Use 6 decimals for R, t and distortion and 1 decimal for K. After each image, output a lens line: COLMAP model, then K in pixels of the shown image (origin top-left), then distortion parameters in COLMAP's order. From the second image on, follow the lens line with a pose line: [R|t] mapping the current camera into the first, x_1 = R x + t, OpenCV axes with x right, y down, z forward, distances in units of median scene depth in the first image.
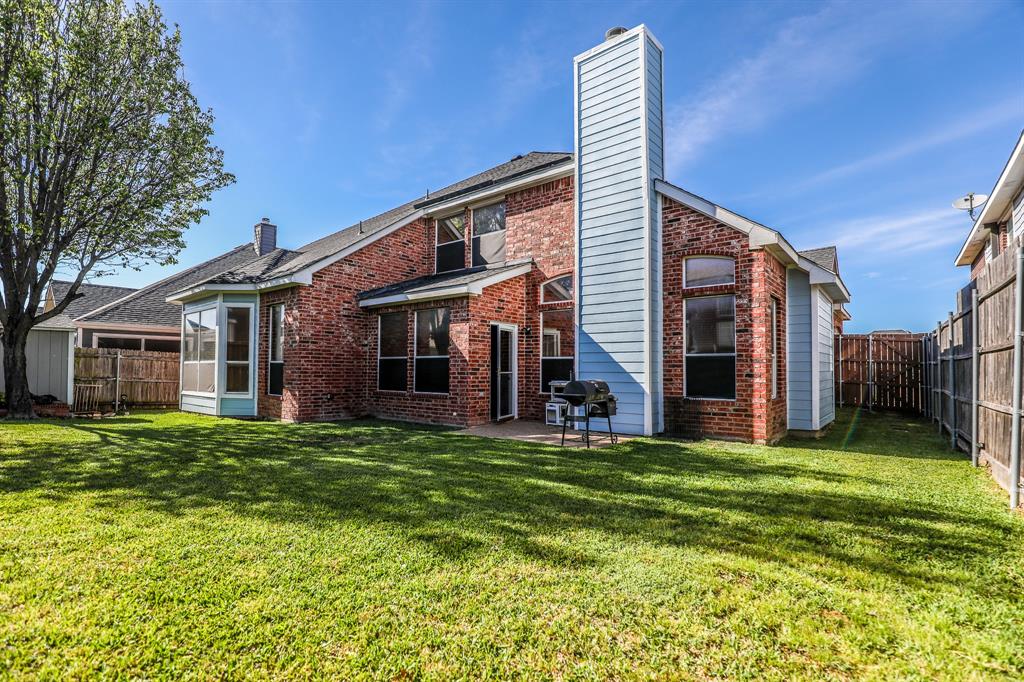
lens RADIAL K [[463.5, 0, 521.2], [0, 463.5, 340.2], [0, 0, 1]] dist [-0.007541, 0.001027]
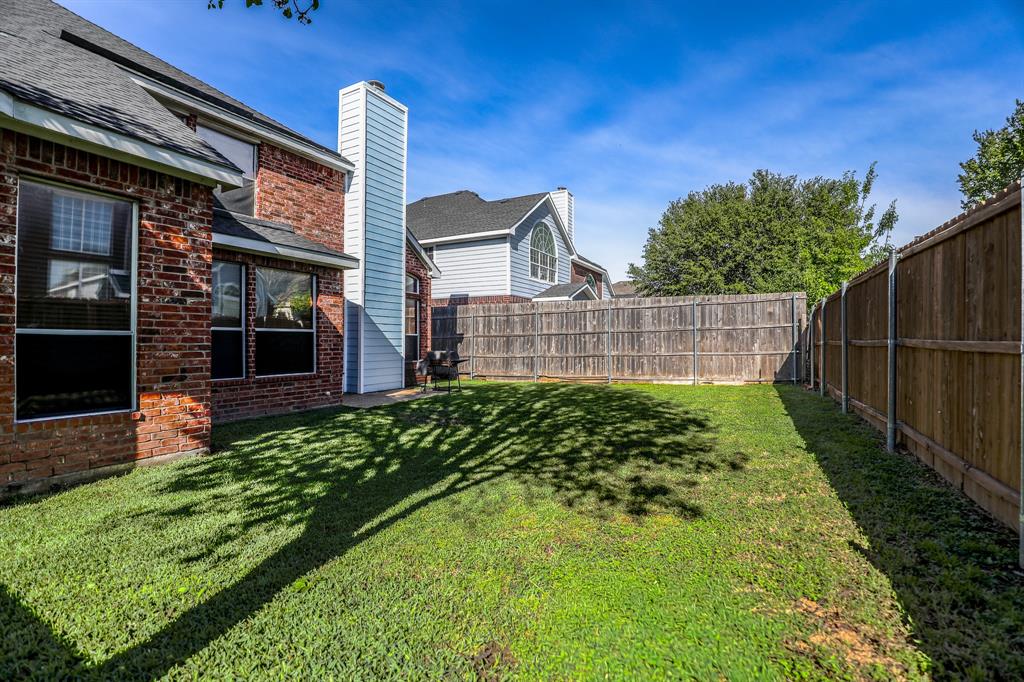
lens RADIAL K [[463.5, 0, 521.2], [0, 463.5, 340.2], [0, 0, 1]] dist [-0.007541, 0.001027]
pose [[-0.169444, 0.005633, 0.985524, -1.104627], [-0.040374, 0.999105, -0.012652, 0.049045], [-0.984713, -0.041933, -0.169064, 0.769760]]
